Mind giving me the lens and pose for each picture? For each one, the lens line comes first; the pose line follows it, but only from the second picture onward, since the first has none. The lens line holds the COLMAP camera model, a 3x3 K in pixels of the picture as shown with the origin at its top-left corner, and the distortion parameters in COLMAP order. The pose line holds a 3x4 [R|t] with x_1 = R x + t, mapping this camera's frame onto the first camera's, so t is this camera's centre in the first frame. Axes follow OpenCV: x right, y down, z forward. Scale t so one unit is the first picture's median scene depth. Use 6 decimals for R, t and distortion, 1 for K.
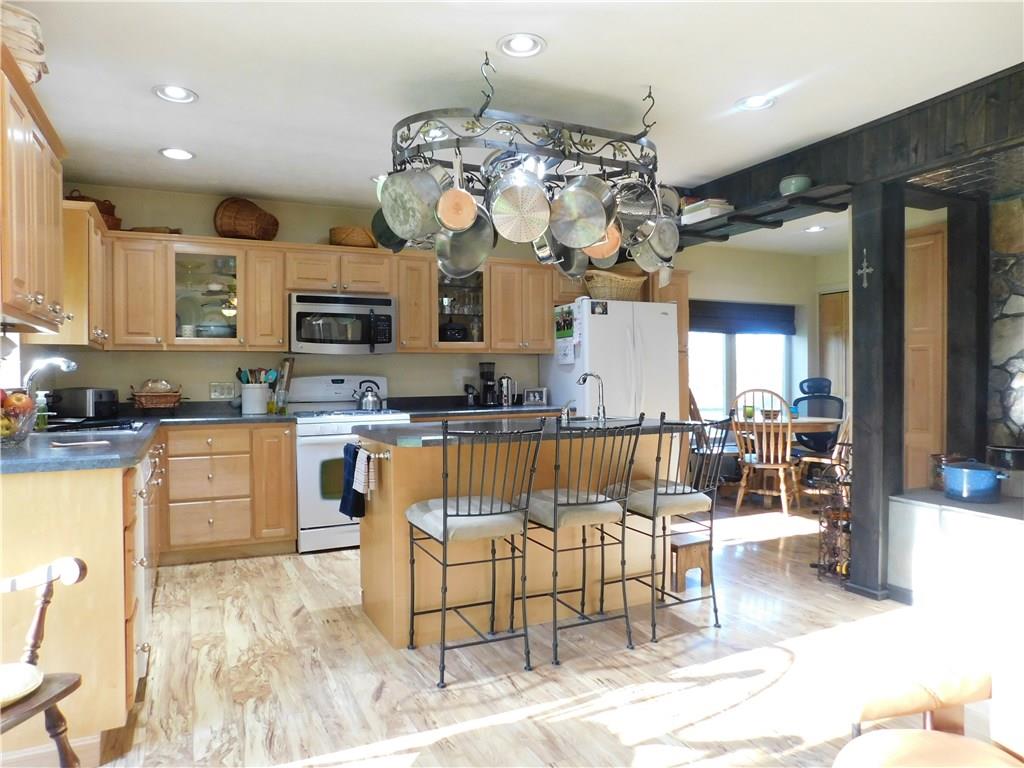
lens RADIAL K [[683.3, 0, 507.7], [0, 683.3, 386.8], [0, 0, 1]] dist [-0.060895, 0.057628]
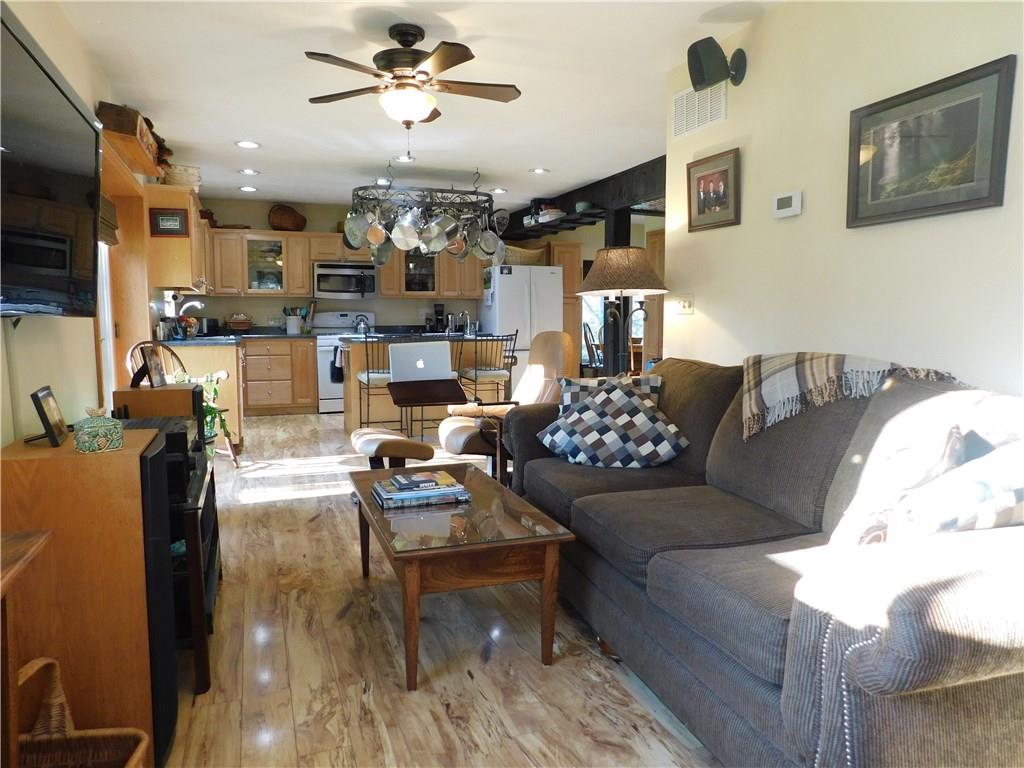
lens RADIAL K [[683.3, 0, 510.8], [0, 683.3, 381.0], [0, 0, 1]] dist [-0.060895, 0.057628]
pose [[0.997387, 0.015059, -0.070656, 0.369600], [-0.009490, 0.996869, 0.078499, 0.023214], [0.071617, -0.077623, 0.994407, -0.842376]]
